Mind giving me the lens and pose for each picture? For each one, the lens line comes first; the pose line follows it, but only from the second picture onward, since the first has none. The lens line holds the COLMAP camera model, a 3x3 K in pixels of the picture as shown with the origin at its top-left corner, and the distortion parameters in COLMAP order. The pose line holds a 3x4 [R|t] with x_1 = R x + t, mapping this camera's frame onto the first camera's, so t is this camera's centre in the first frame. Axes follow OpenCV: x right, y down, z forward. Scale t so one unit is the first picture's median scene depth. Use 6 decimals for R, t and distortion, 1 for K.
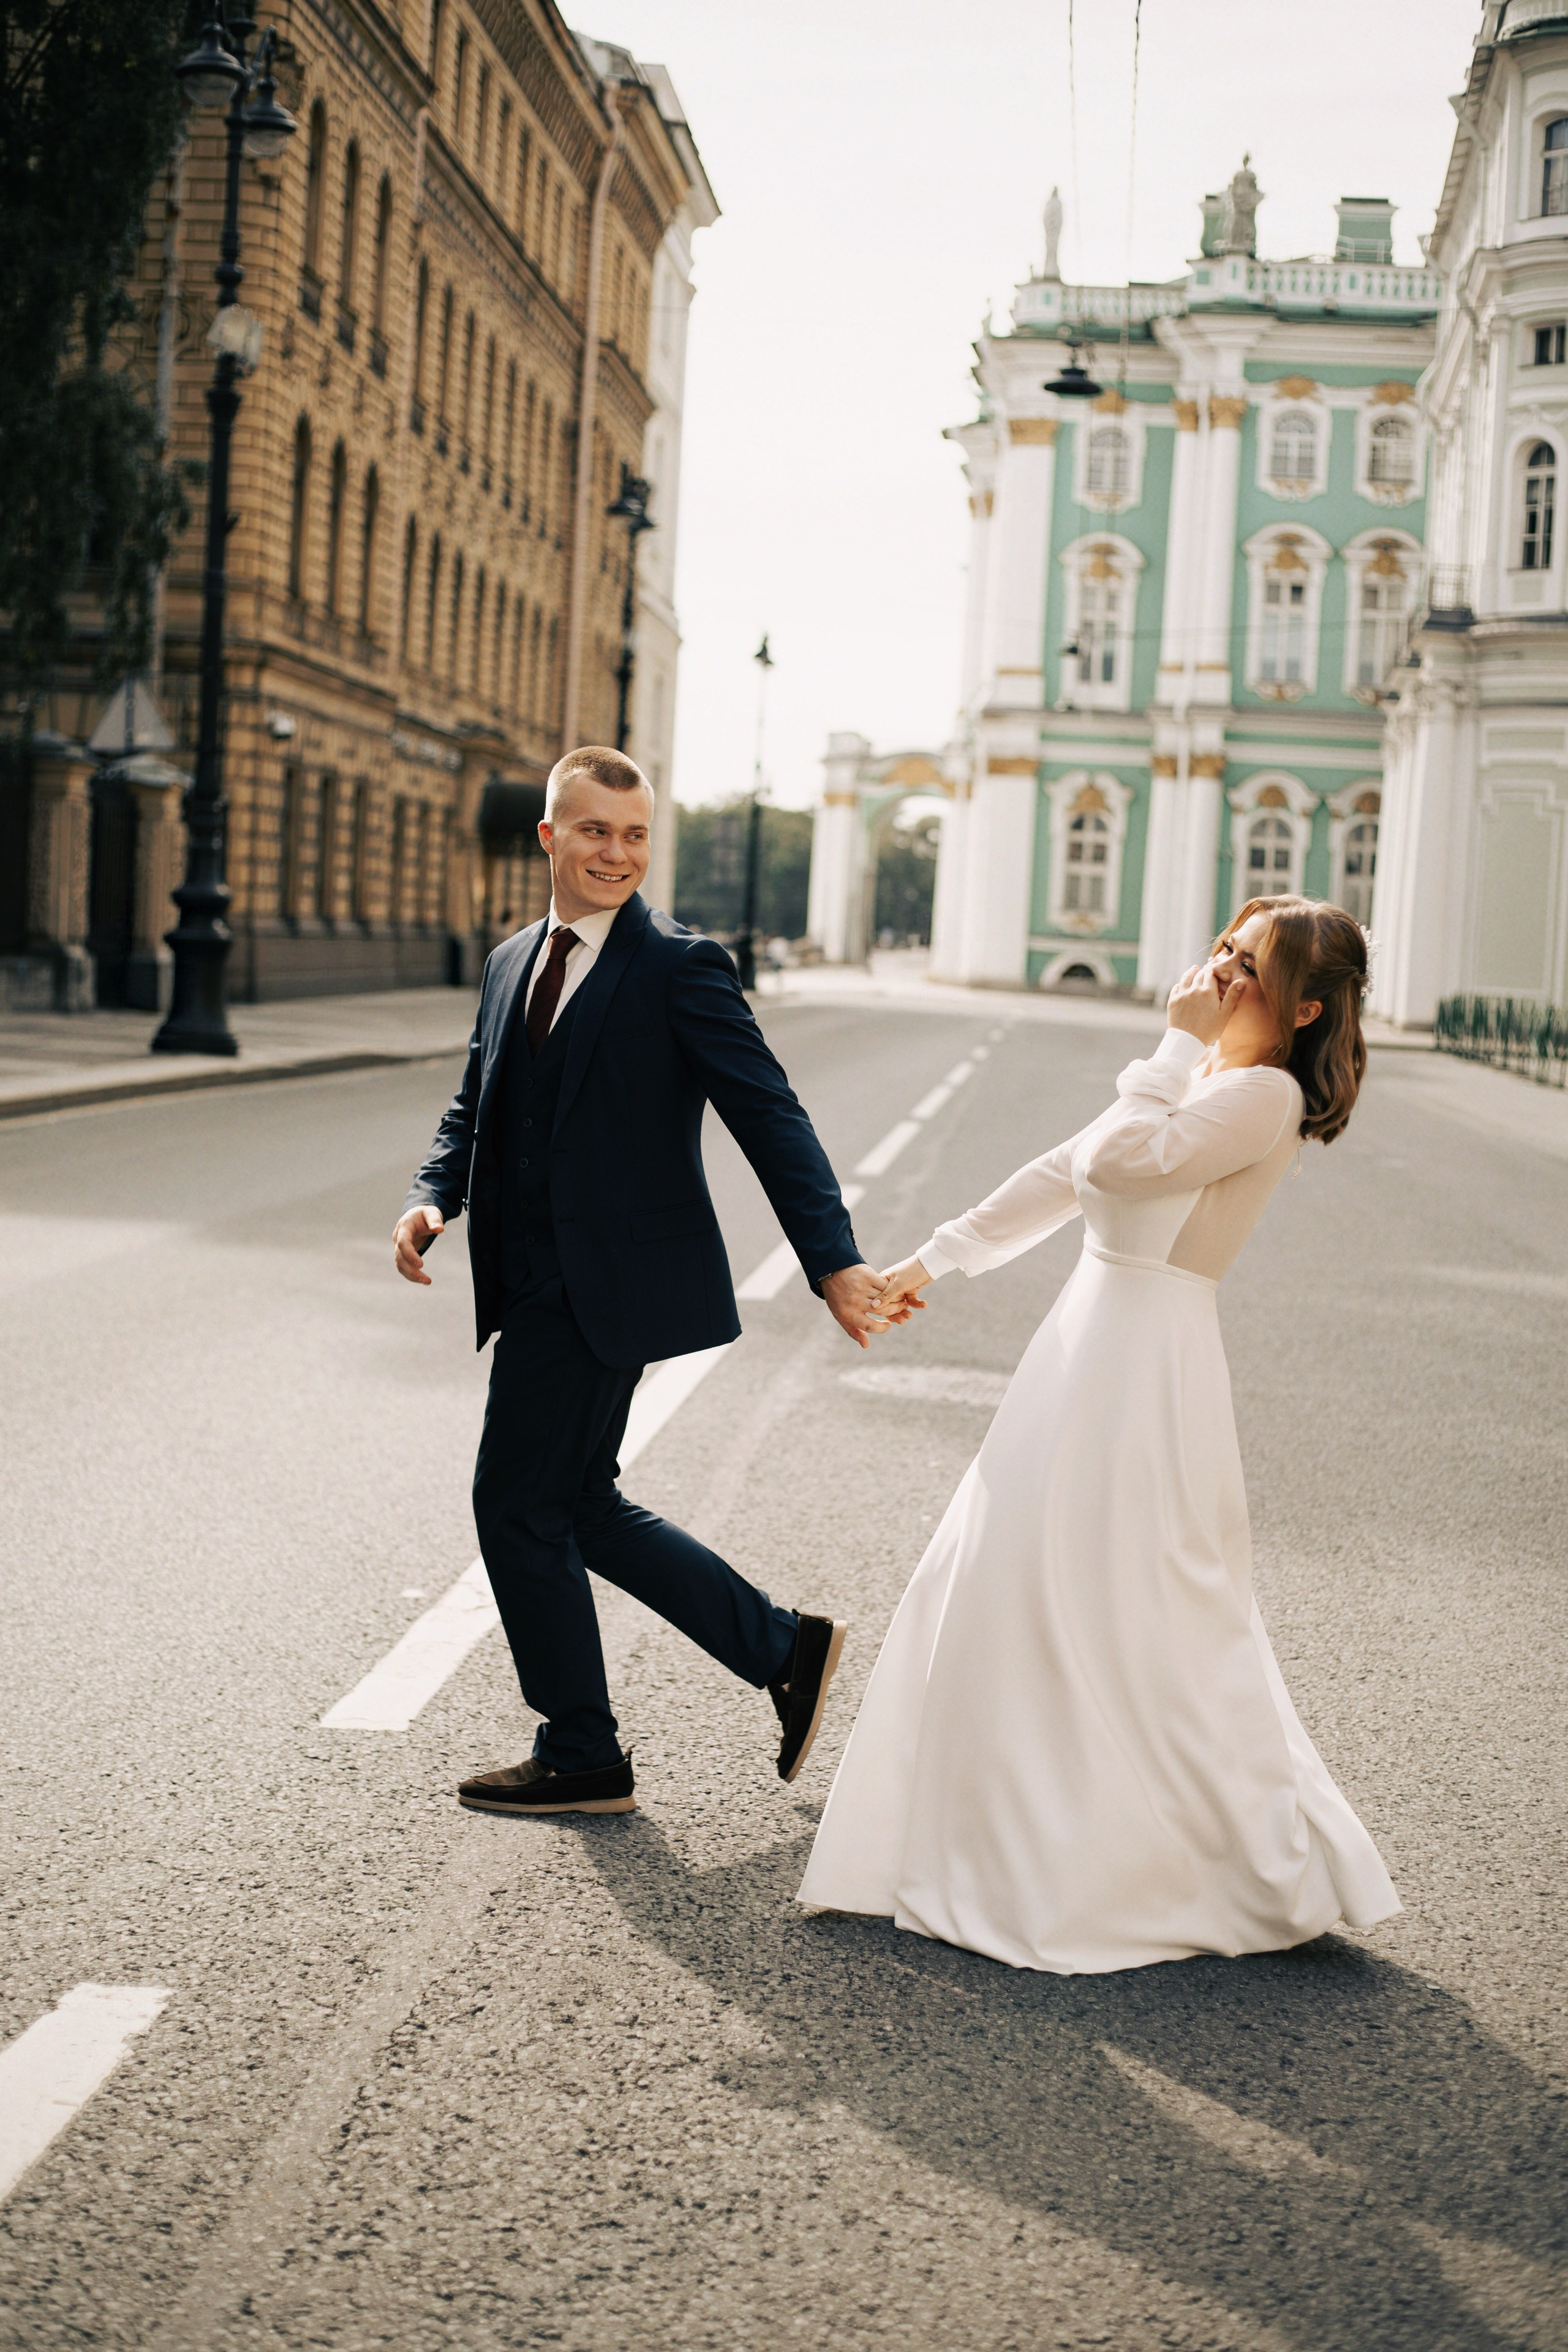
lens RADIAL K [[3428.6, 0, 743.3], [0, 3428.6, 1147.2], [0, 0, 1]] dist [-0.093844, -0.104447]
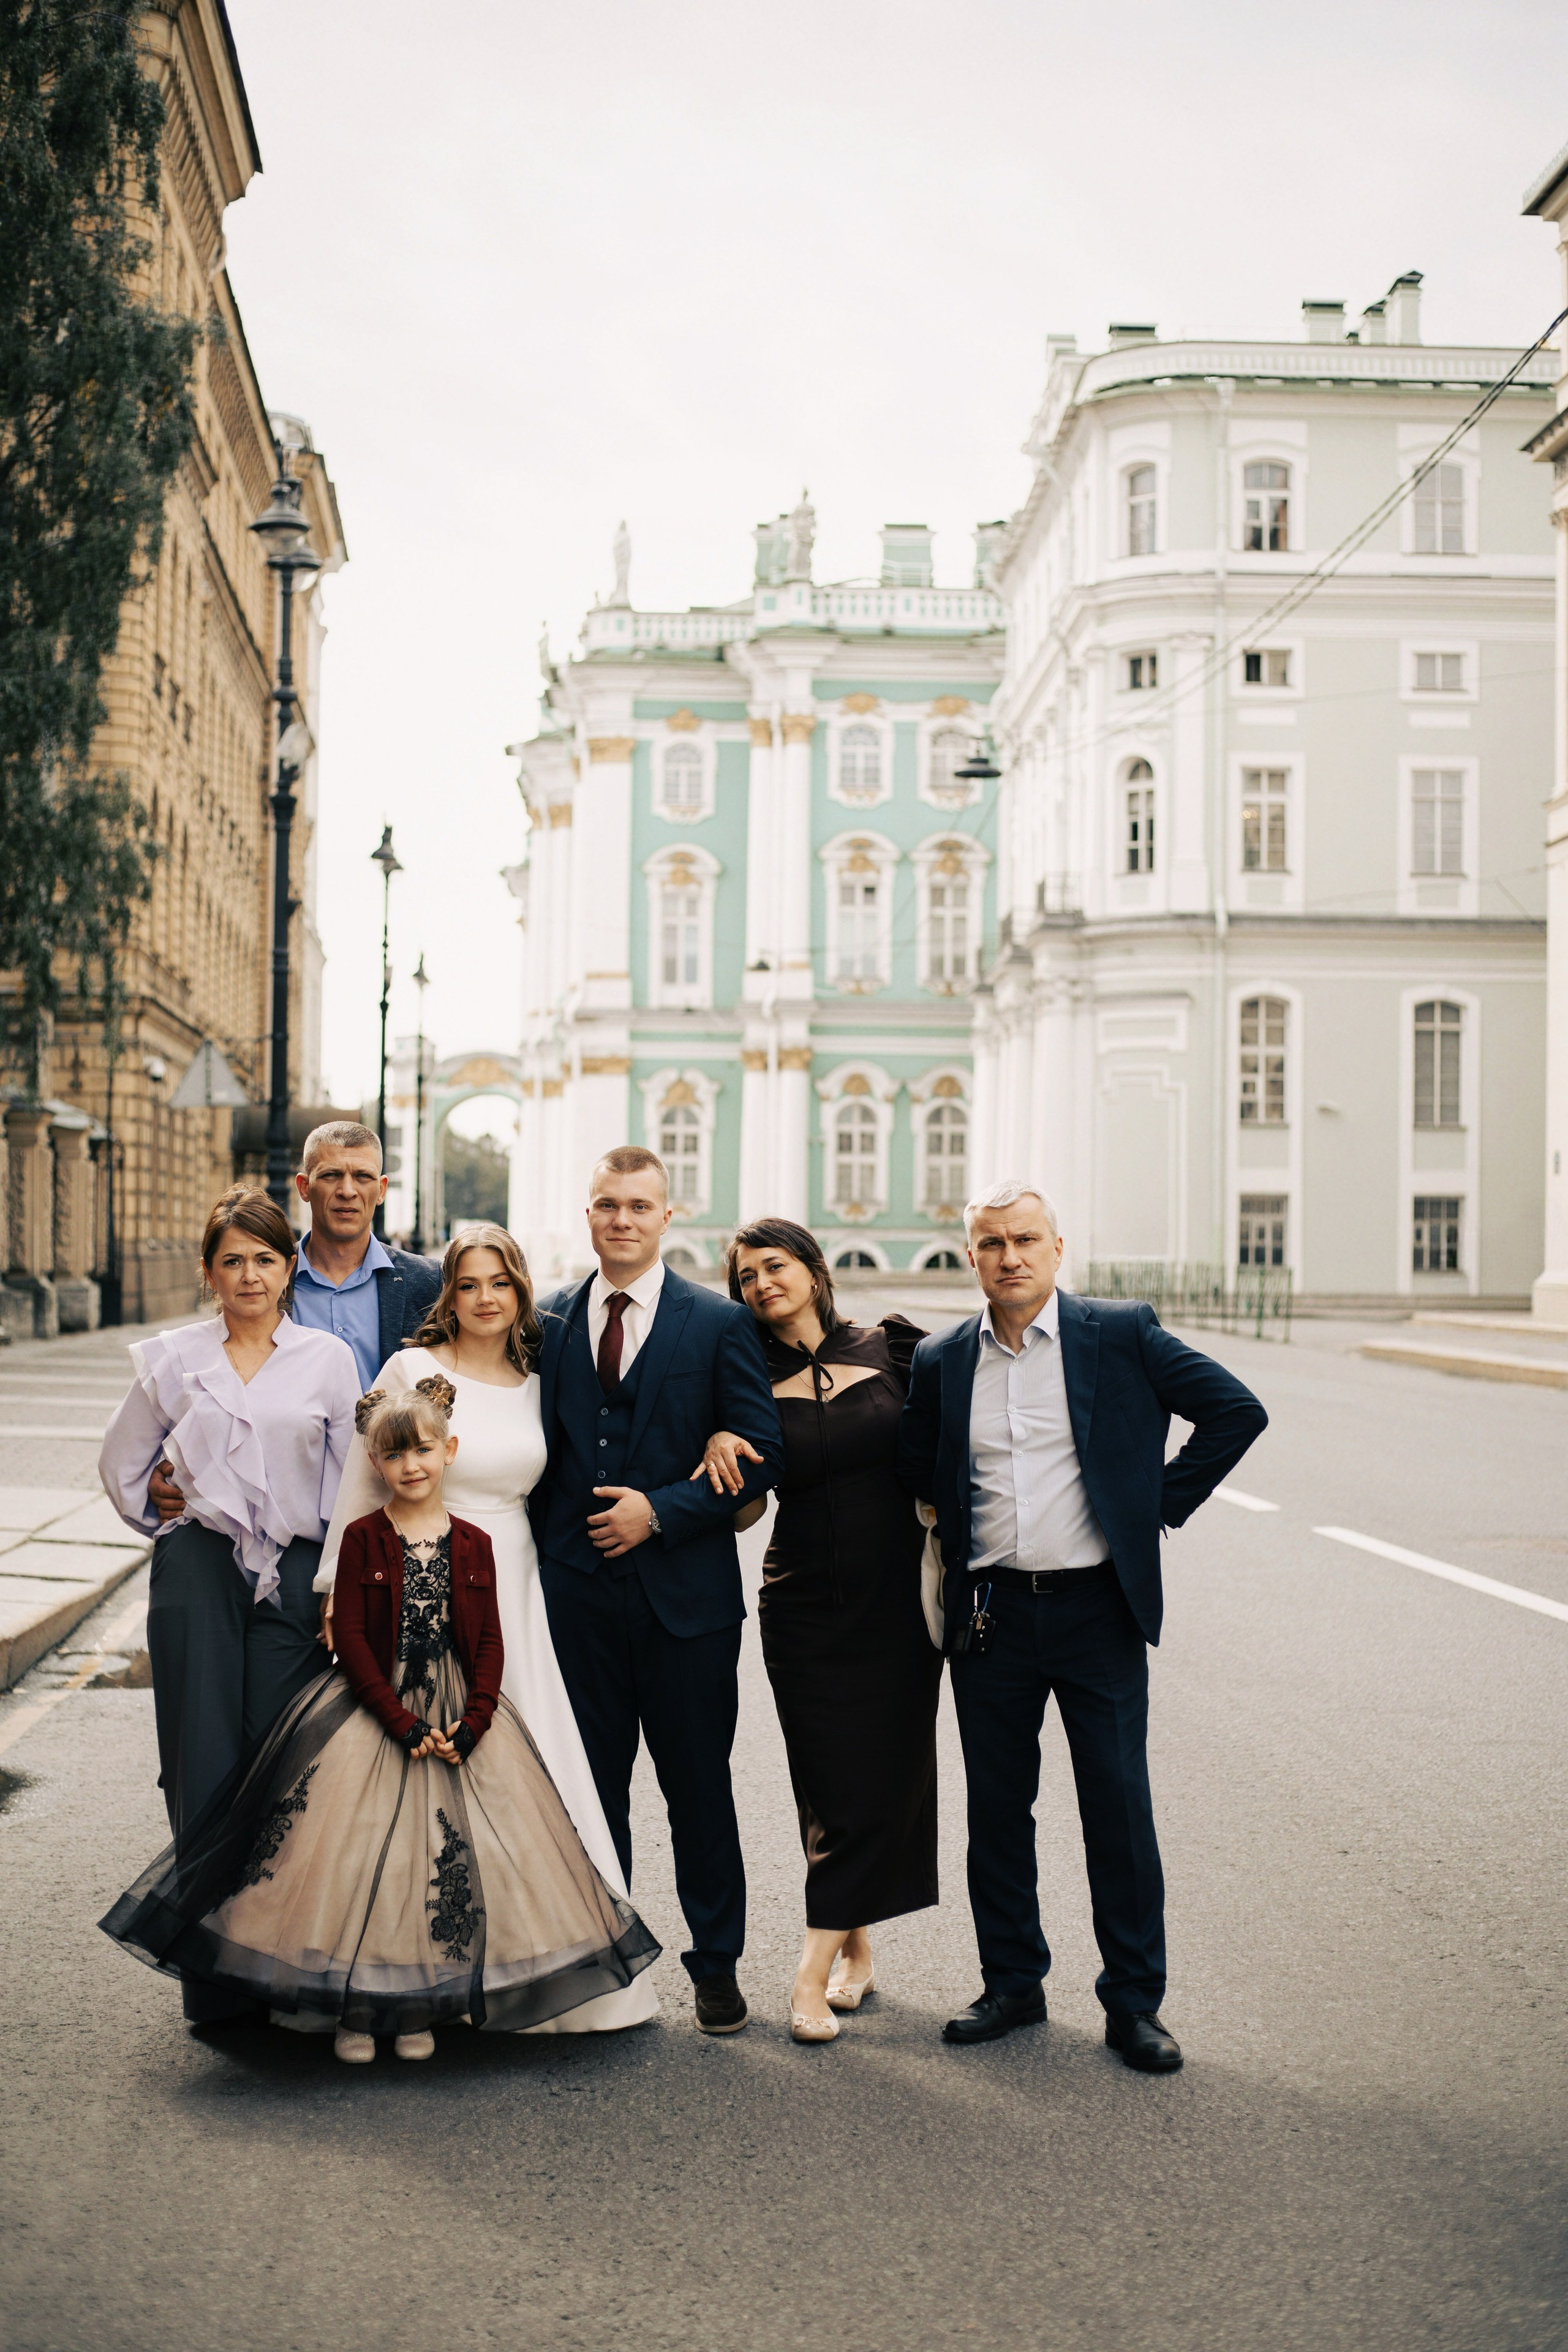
lens RADIAL K [[3428.6, 0, 743.3], [0, 3428.6, 1147.2], [0, 0, 1]] dist [-0.093844, -0.104447]
pose [[0.986885, -0.040222, 0.156332, -0.049350], [0.053189, 0.995402, -0.079665, 0.000018], [-0.152409, 0.086936, 0.984486, -0.045856]]
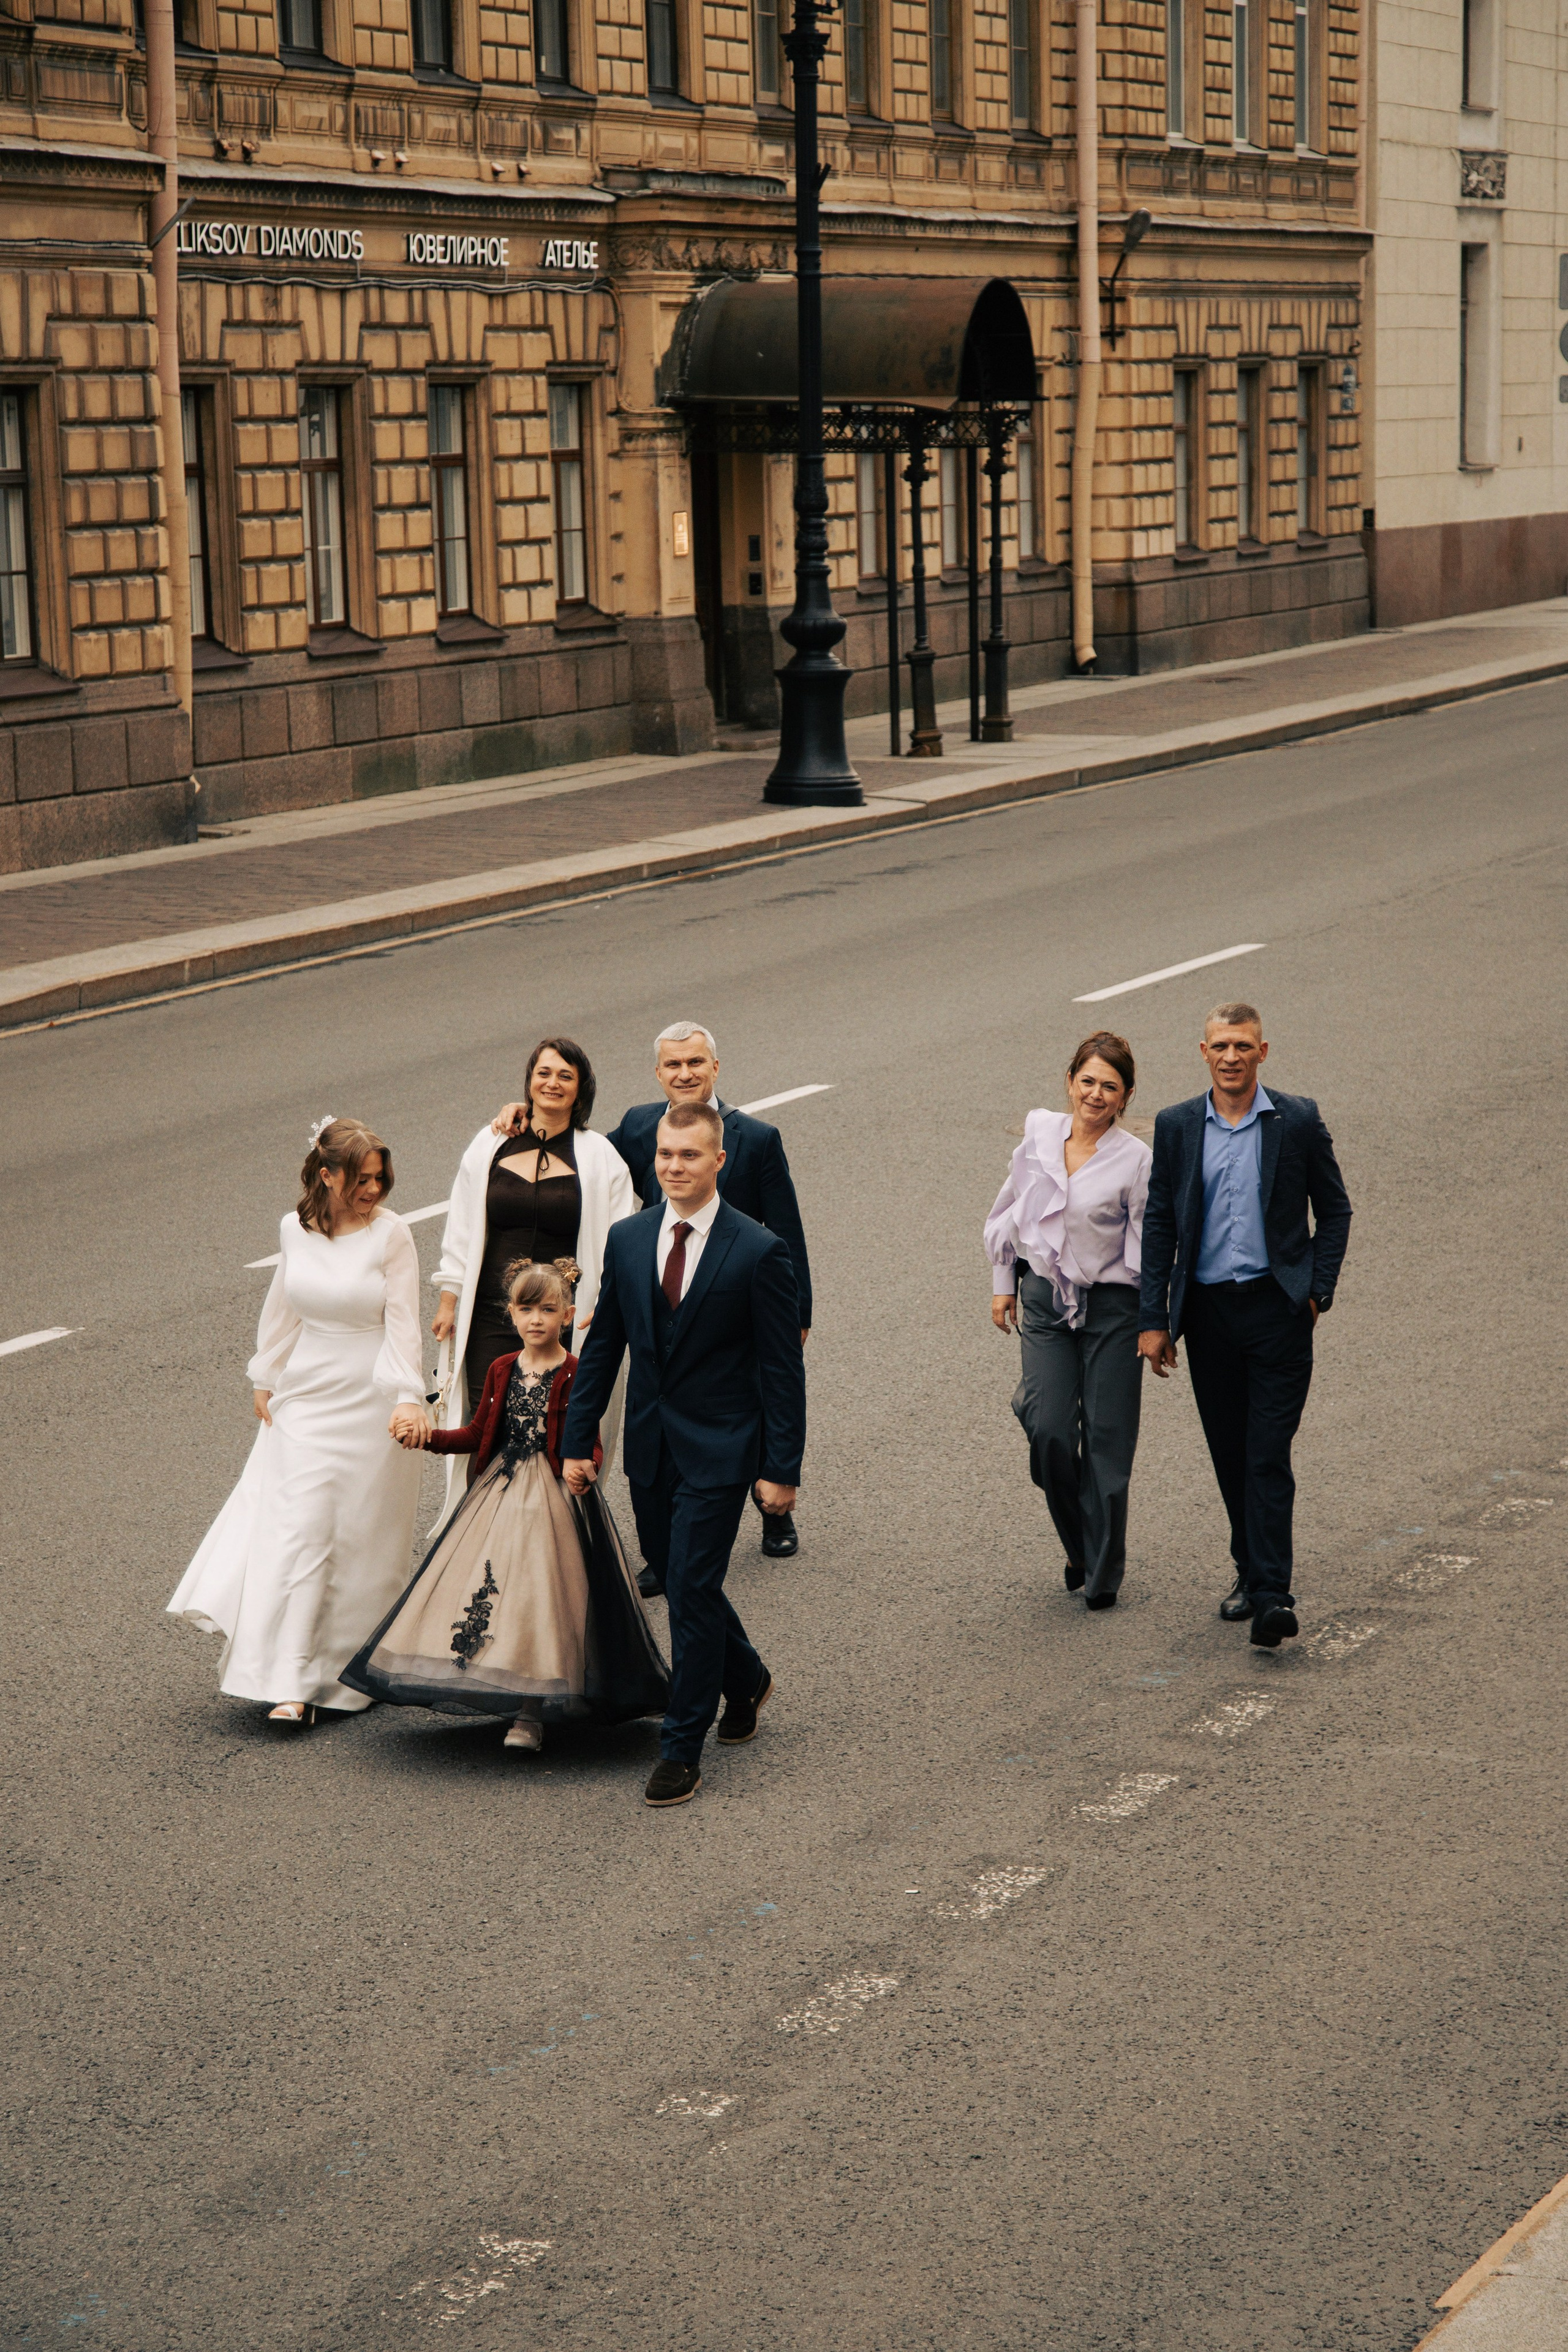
lens RADIAL K [[5860.1, 0, 787.2], [0, 5860.1, 1221.5], [0, 0, 1]] dist [0.446923, 0.175757]
pose [[0.957980, -0.042824, -0.283620, 0.093427], [0.063761, 0.995846, 0.065003, -0.018796], [0.279658, -0.080356, 0.956731, 0.128344]]
